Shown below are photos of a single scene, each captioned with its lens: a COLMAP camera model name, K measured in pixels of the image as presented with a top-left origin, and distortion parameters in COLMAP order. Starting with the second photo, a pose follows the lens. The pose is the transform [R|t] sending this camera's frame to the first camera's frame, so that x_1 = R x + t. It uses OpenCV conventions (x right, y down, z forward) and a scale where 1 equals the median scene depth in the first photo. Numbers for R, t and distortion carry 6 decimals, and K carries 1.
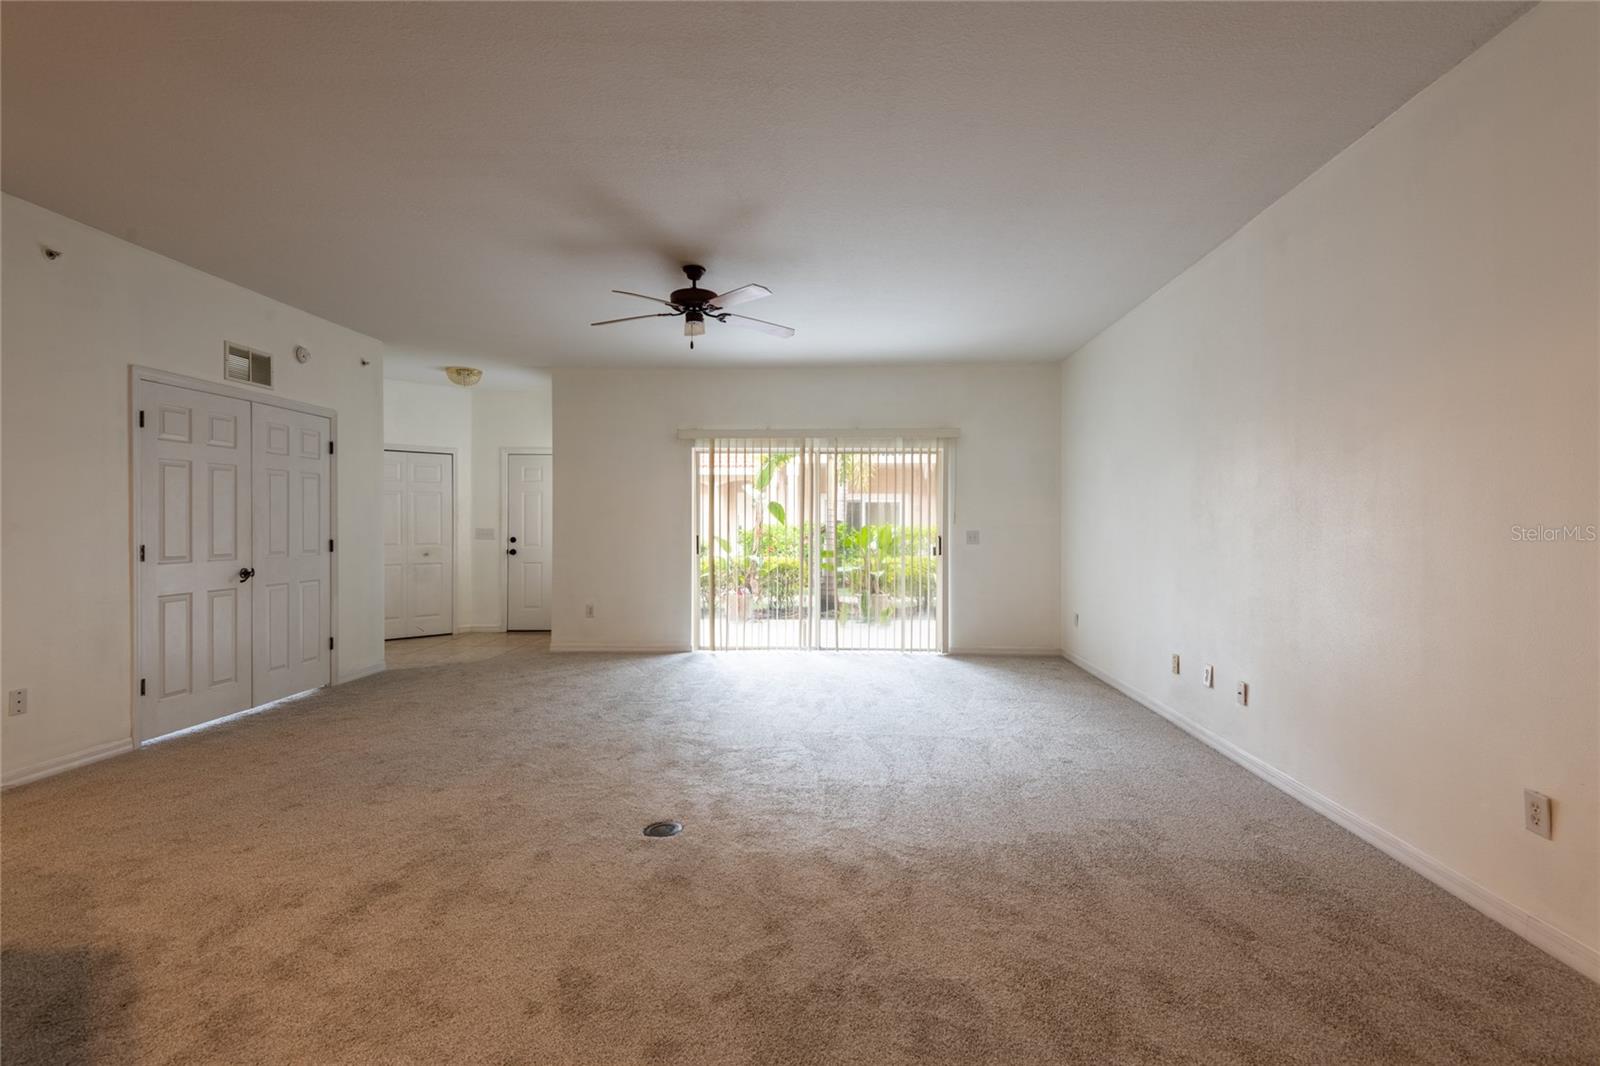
lens RADIAL K [[745.8, 0, 824.3], [0, 745.8, 523.1], [0, 0, 1]] dist [0.004513, 0.000233]
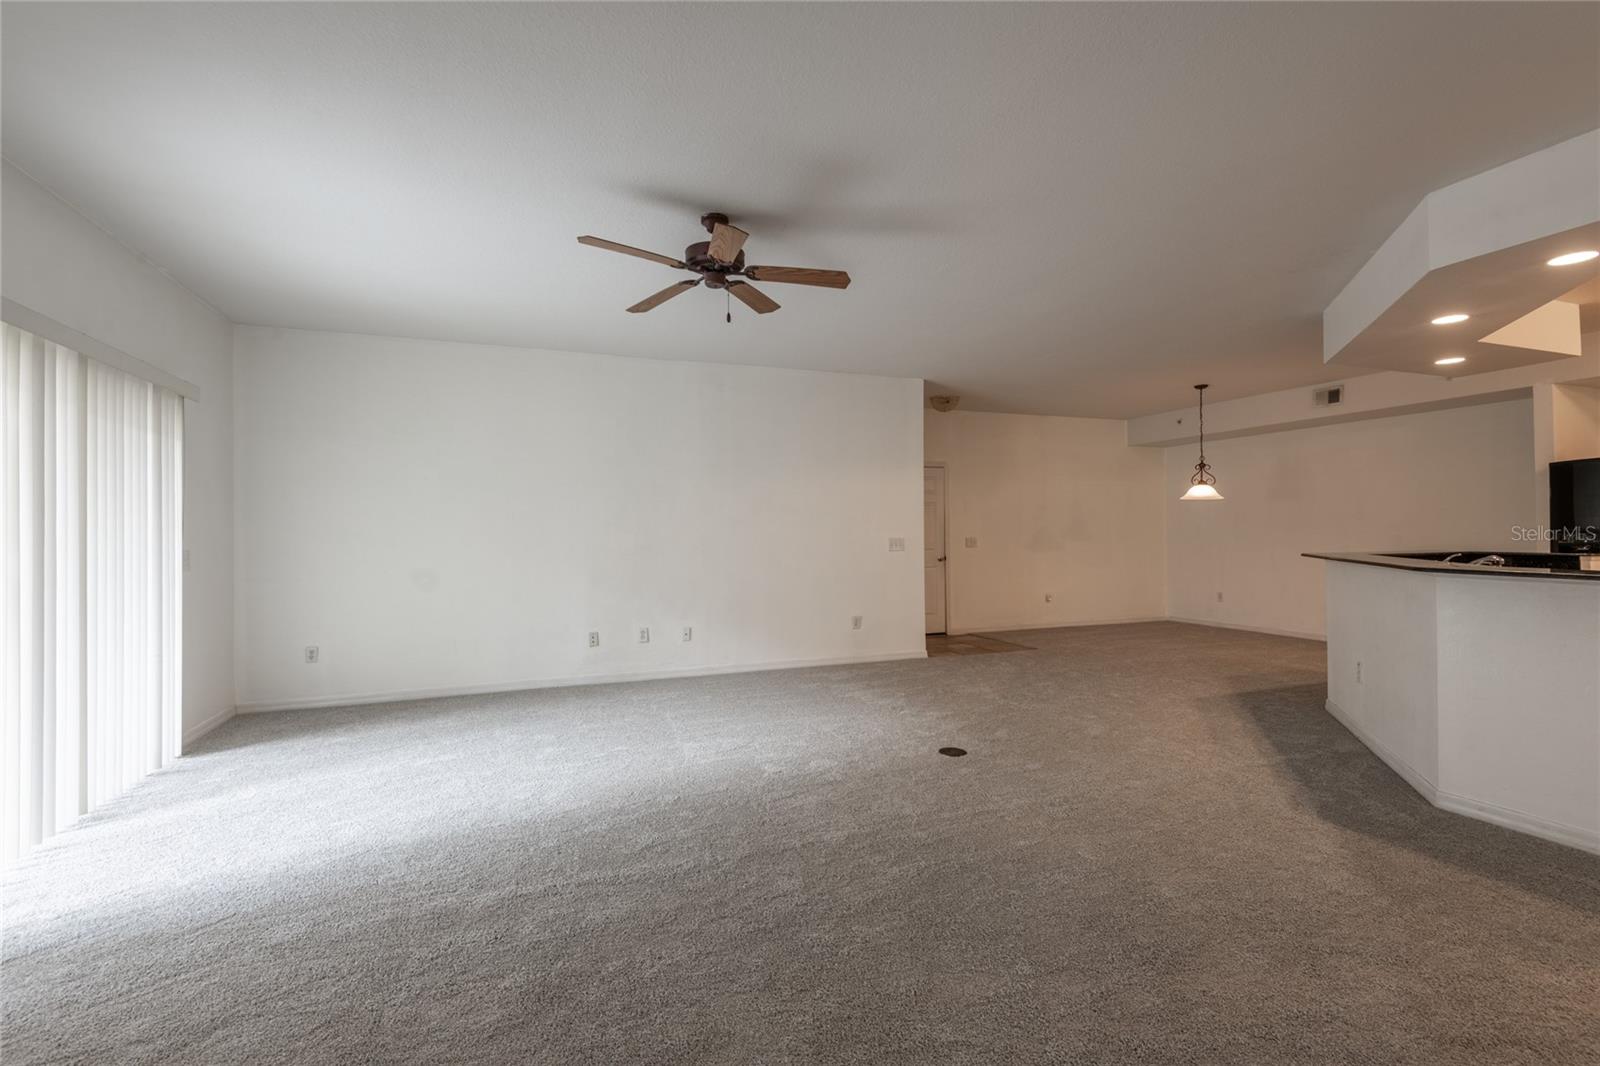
lens RADIAL K [[725.5, 0, 807.2], [0, 725.5, 529.7], [0, 0, 1]] dist [0.026158, -0.012944]
pose [[-0.390876, 0.004756, 0.920431, -0.608922], [0.006076, 0.999978, -0.002587, -0.001533], [-0.920423, 0.004581, -0.390896, 0.798295]]
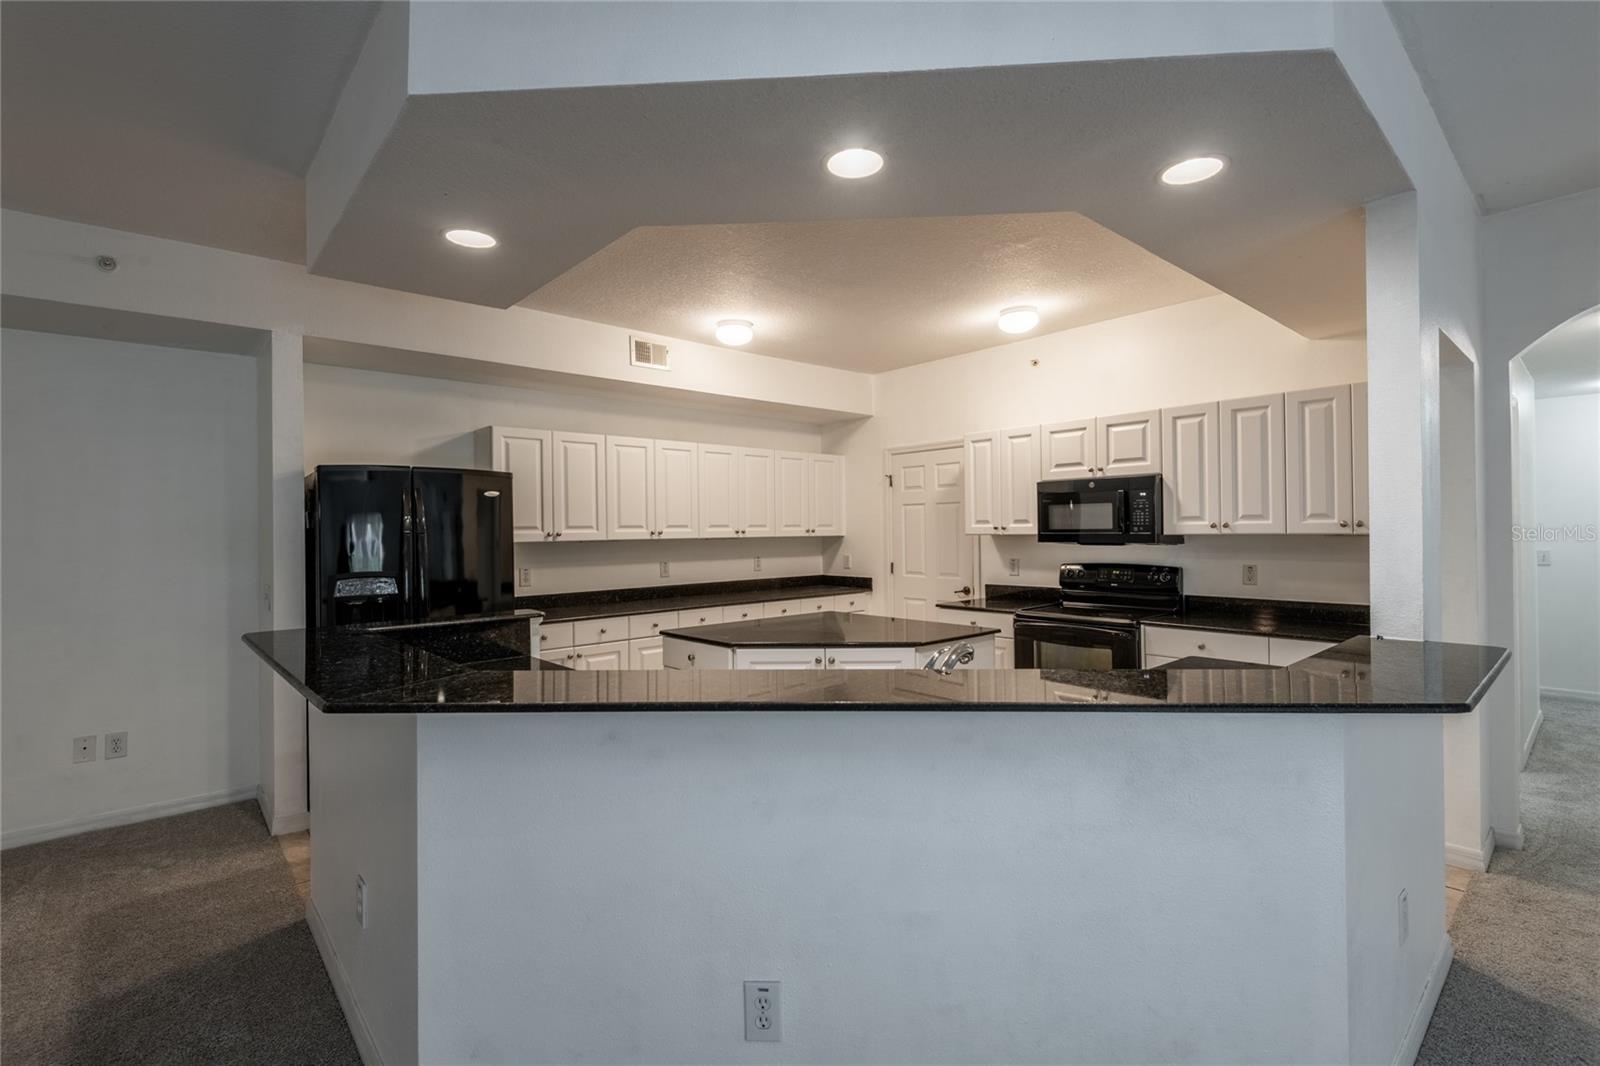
lens RADIAL K [[719.8, 0, 802.6], [0, 719.8, 526.0], [0, 0, 1]] dist [0.028178, -0.009188]
pose [[-0.729987, 0.004840, -0.683444, -0.055347], [0.012191, 0.999908, -0.005940, -0.026075], [0.683352, -0.012668, -0.729979, 0.272856]]
